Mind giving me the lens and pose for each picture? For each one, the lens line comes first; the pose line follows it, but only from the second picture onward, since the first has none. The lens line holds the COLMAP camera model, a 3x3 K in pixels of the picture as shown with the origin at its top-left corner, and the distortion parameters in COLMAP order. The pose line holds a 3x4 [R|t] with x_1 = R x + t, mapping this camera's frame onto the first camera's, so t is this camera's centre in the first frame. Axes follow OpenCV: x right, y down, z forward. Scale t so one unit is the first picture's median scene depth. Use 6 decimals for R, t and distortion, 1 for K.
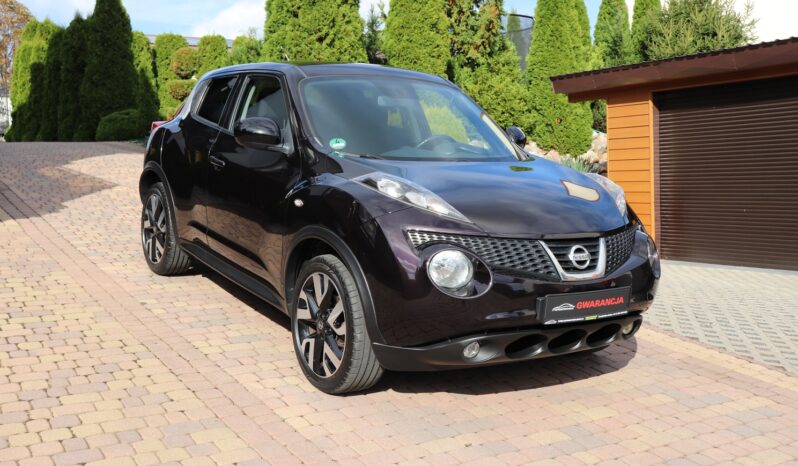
lens RADIAL K [[825.5, 0, 399.0], [0, 825.5, 233.0], [0, 0, 1]] dist [-0.072085, 0.137432]
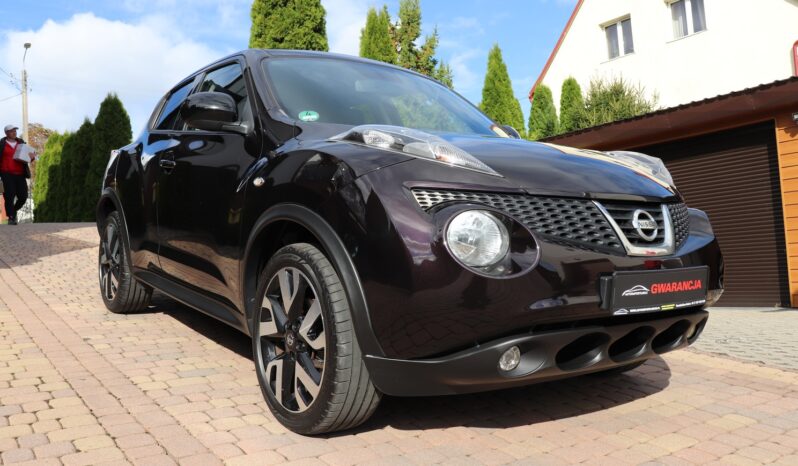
lens RADIAL K [[684.3, 0, 399.0], [0, 684.3, 233.0], [0, 0, 1]] dist [-0.128892, 0.095603]
pose [[0.998160, -0.031472, 0.051820, -0.026656], [0.036994, 0.993320, -0.109302, 0.084626], [-0.048034, 0.111018, 0.992657, 0.378001]]
